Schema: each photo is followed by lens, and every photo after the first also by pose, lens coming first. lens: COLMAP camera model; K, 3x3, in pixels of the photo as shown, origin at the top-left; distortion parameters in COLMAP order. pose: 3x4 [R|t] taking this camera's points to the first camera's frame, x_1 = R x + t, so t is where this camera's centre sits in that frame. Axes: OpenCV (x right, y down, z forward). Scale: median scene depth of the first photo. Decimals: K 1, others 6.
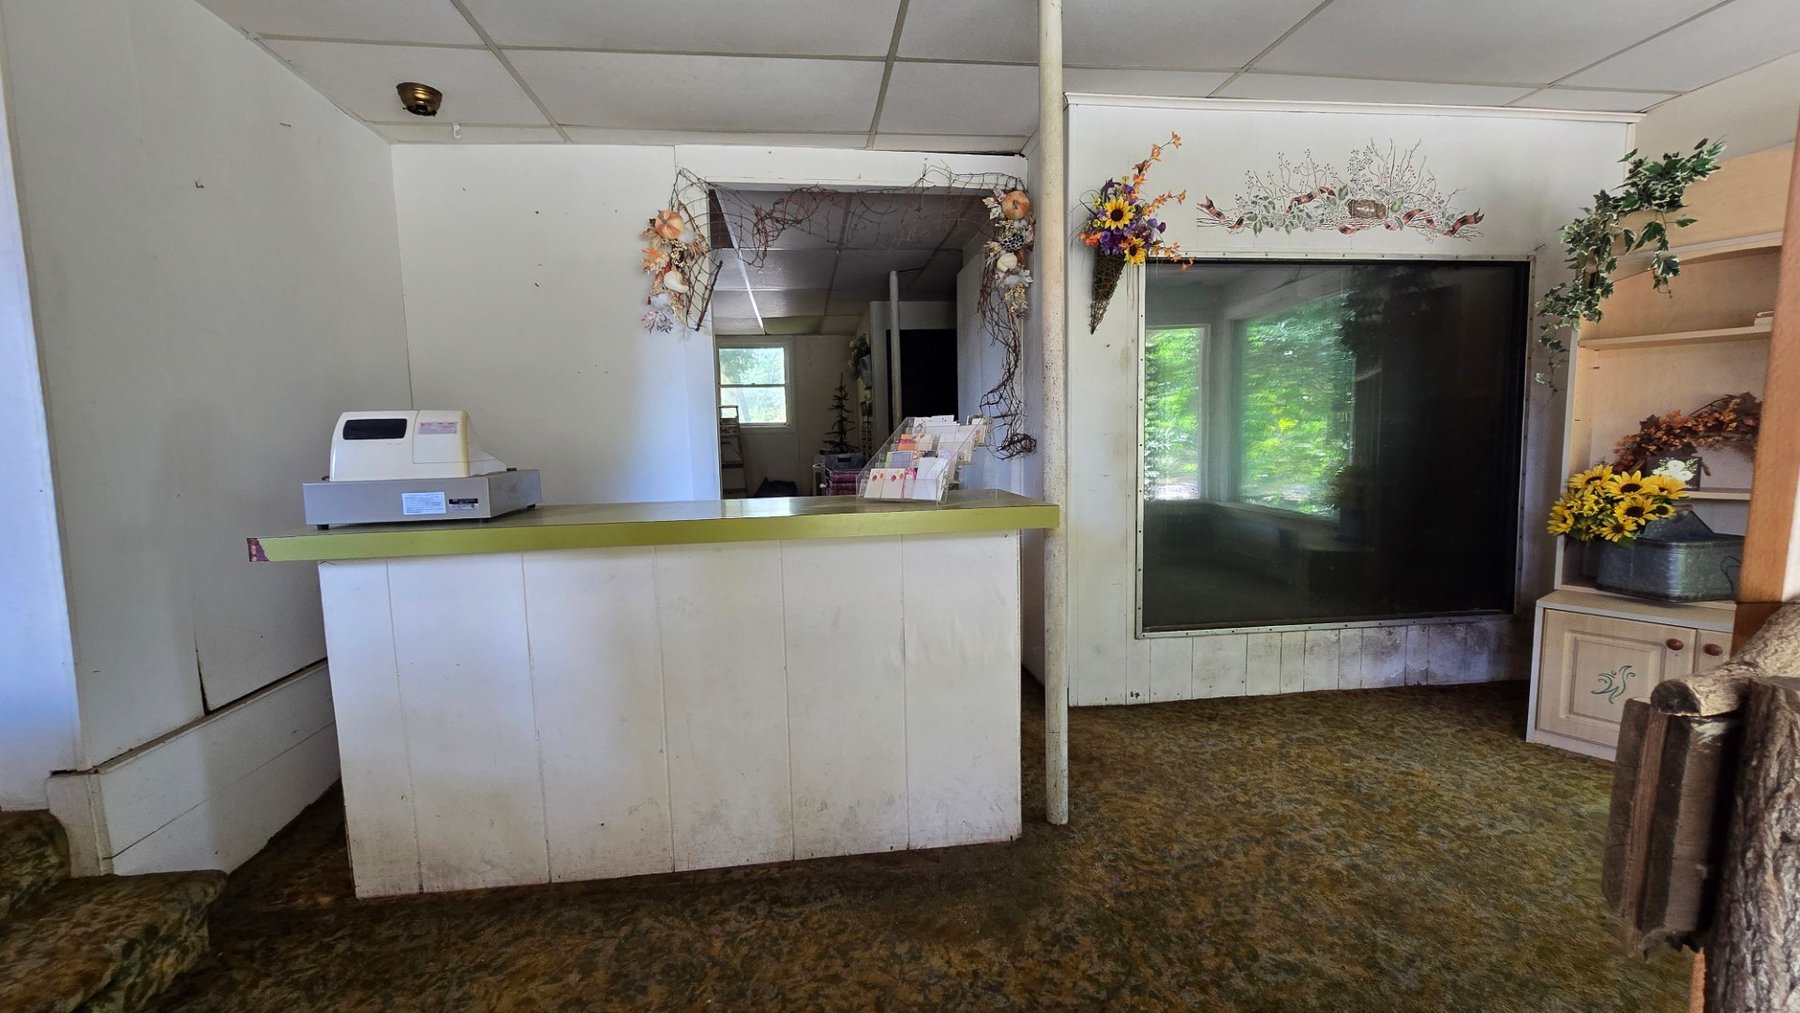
lens RADIAL K [[739.6, 0, 897.4], [0, 739.6, 505.5], [0, 0, 1]] dist [-0.003009, 0.001733]
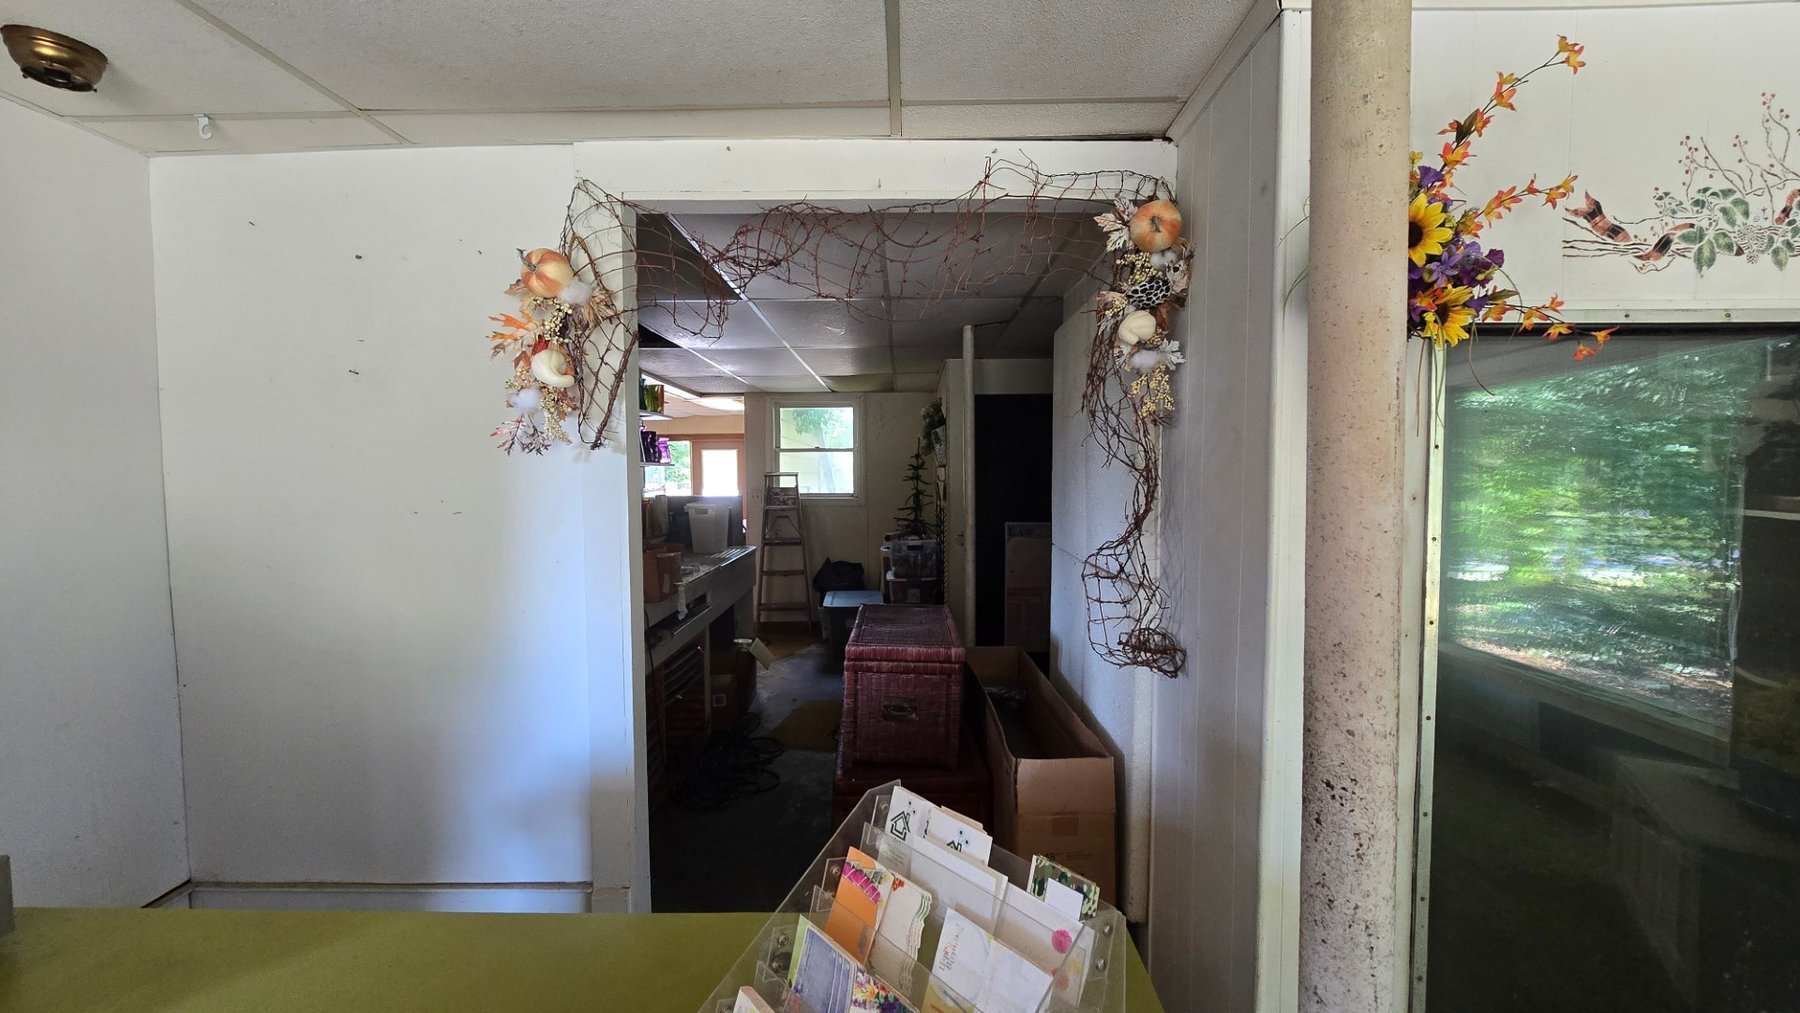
lens RADIAL K [[739.6, 0, 902.6], [0, 739.6, 508.3], [0, 0, 1]] dist [-0.003009, 0.001733]
pose [[0.990985, 0.024088, -0.131792, 0.051207], [-0.029677, 0.998734, -0.040610, -0.169005], [0.130647, 0.044155, 0.990445, 0.441457]]
